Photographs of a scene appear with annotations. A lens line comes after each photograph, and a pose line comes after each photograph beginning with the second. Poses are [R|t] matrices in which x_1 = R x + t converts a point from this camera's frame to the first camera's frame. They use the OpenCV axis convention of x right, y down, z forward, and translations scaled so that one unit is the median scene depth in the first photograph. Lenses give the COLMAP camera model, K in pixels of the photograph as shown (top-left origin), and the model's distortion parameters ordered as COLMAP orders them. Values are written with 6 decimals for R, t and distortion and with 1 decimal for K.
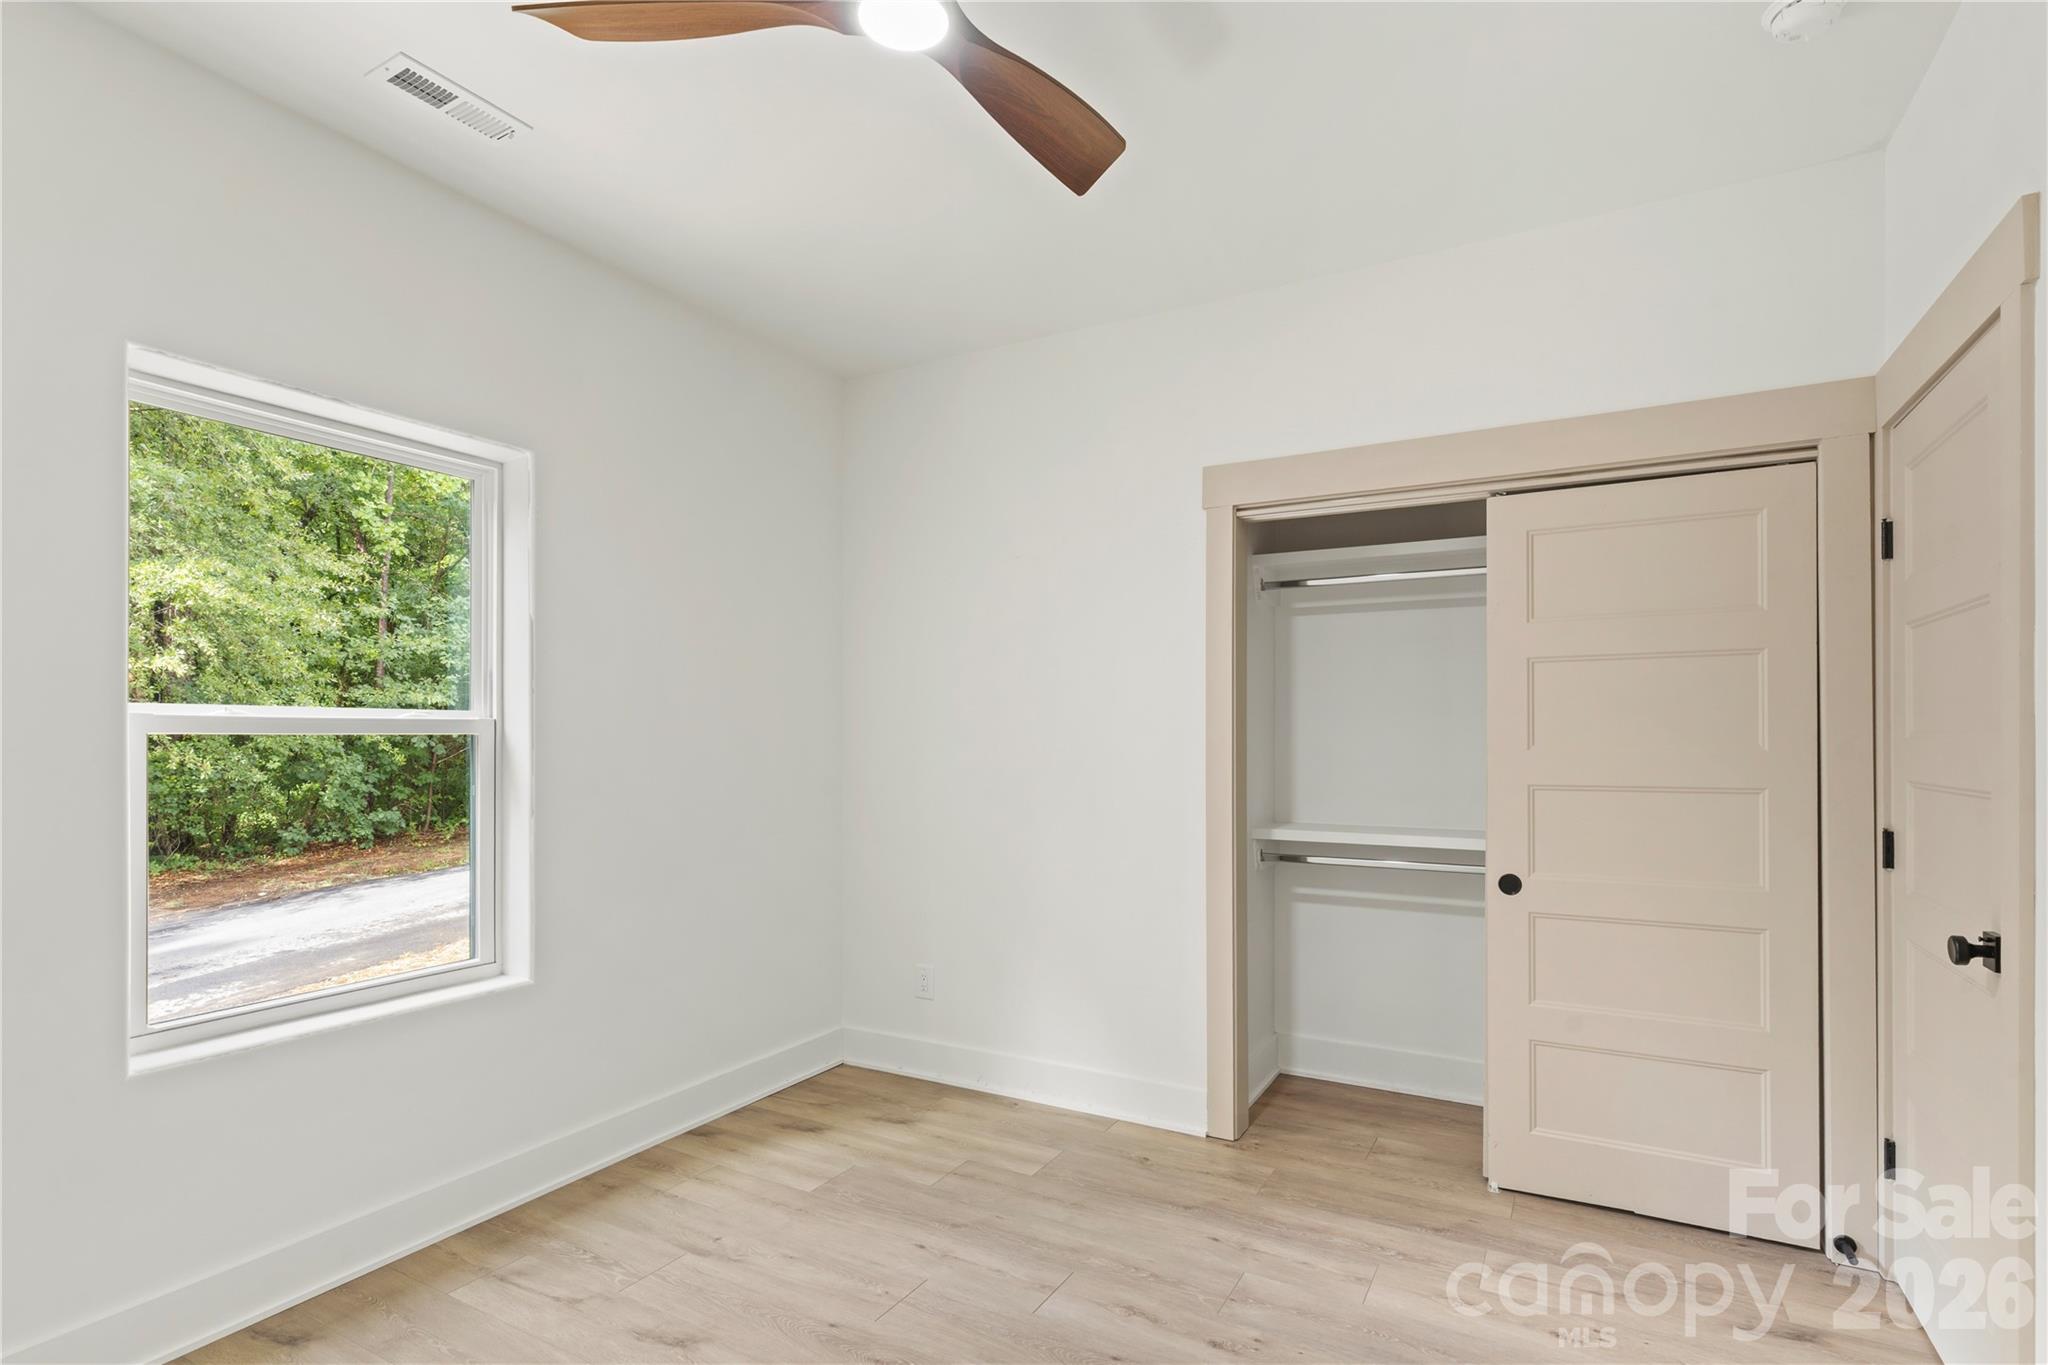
lens RADIAL K [[990.4, 0, 1026.7], [0, 990.4, 734.8], [0, 0, 1]] dist [-0.001422, 0.001279]
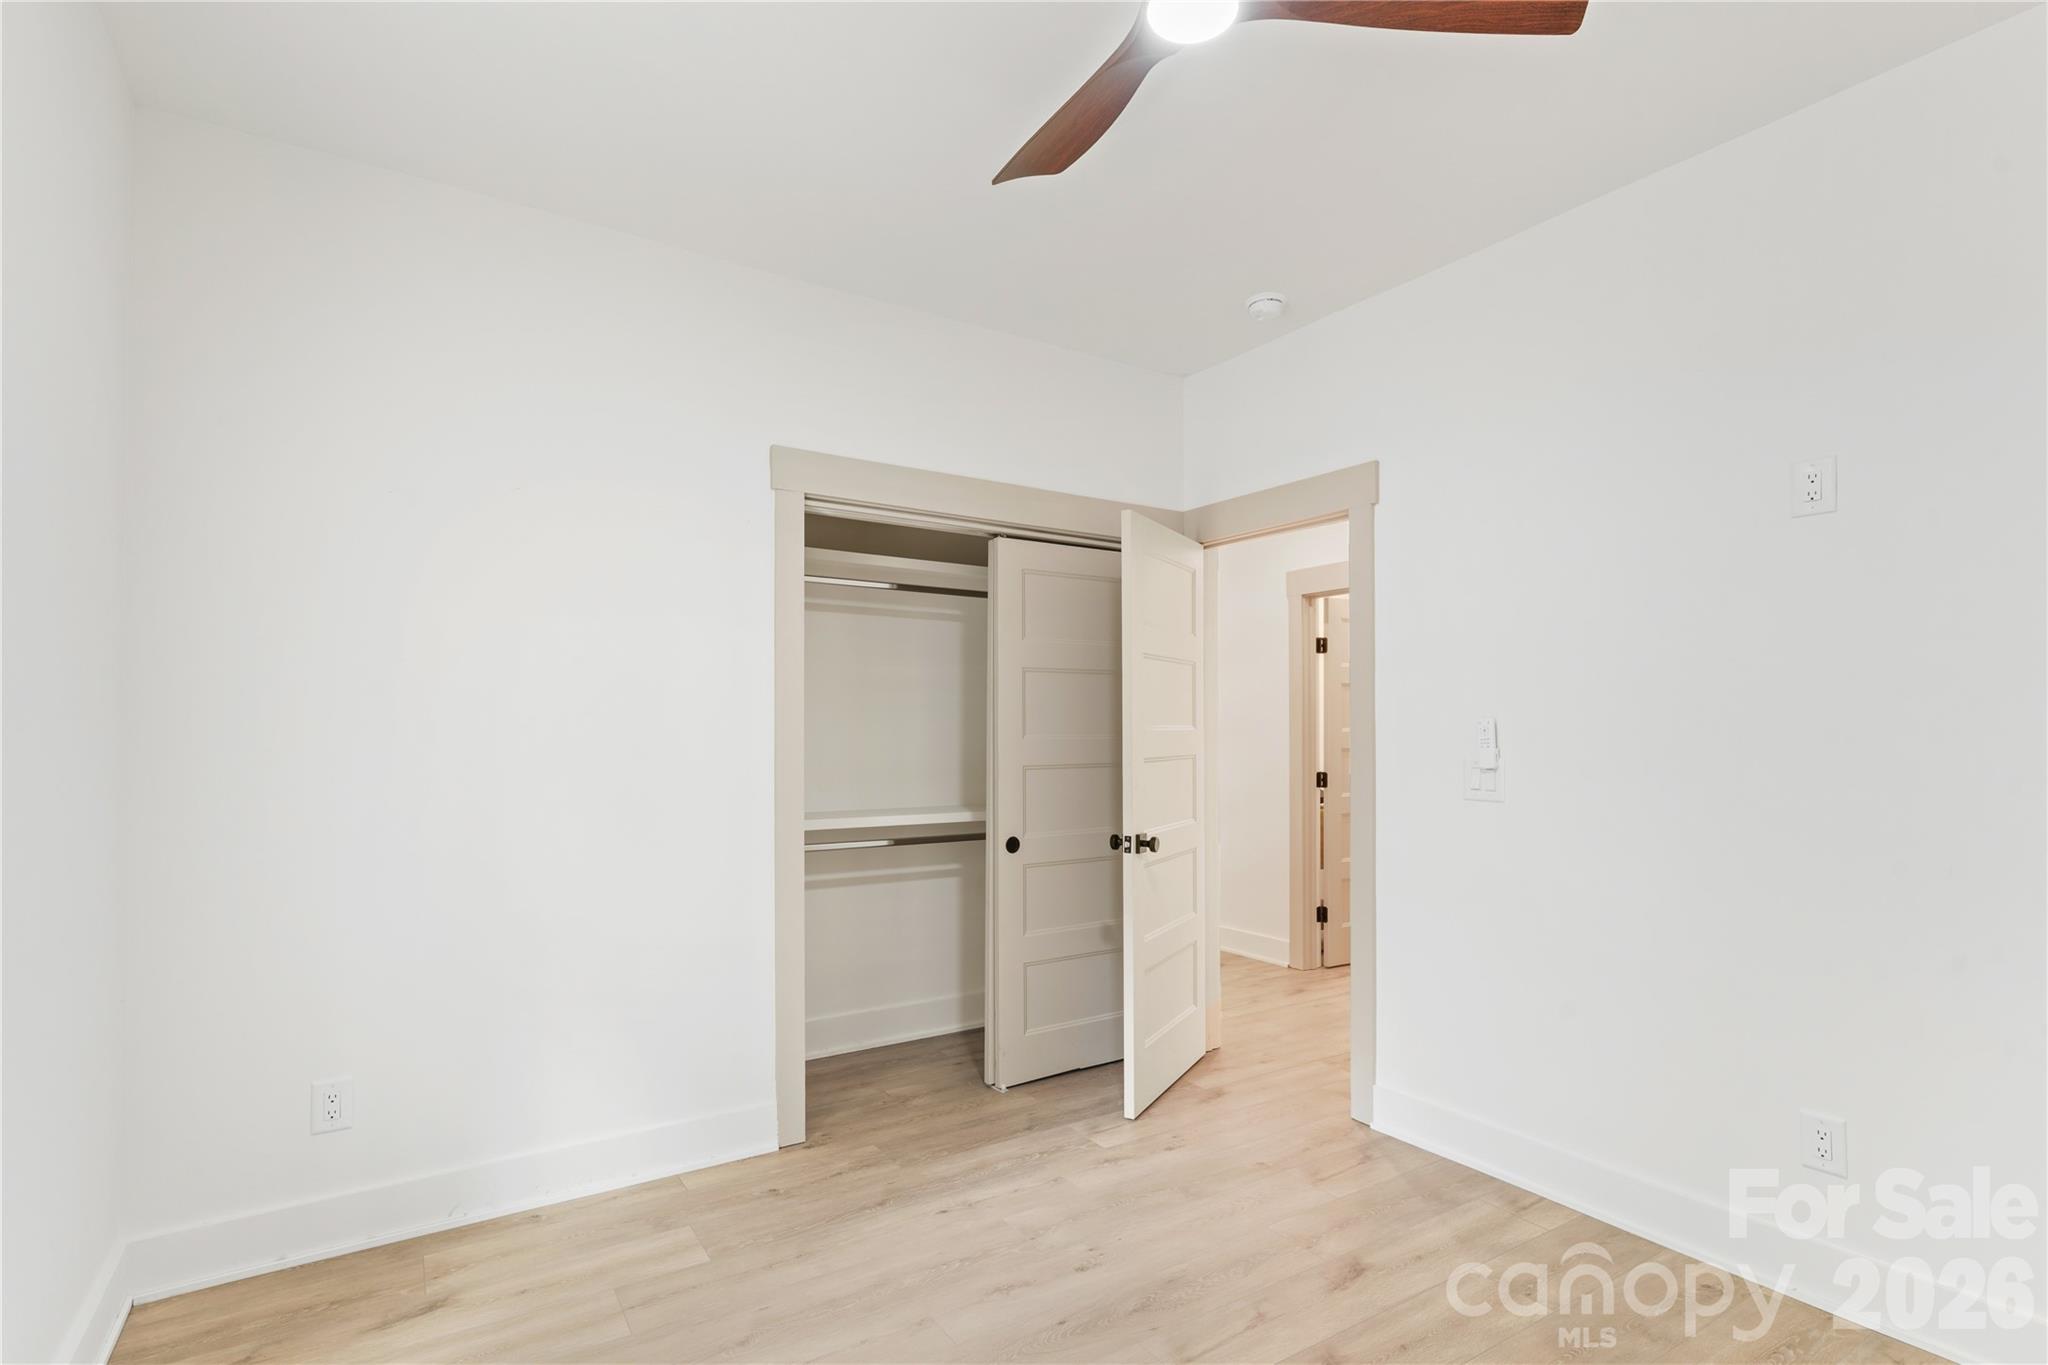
lens RADIAL K [[990.4, 0, 1015.3], [0, 990.4, 720.7], [0, 0, 1]] dist [-0.001422, 0.001279]
pose [[0.469068, 0.004005, 0.883153, -0.586976], [-0.002530, 0.999992, -0.003192, -0.004226], [-0.883158, -0.000737, 0.469074, 0.372916]]
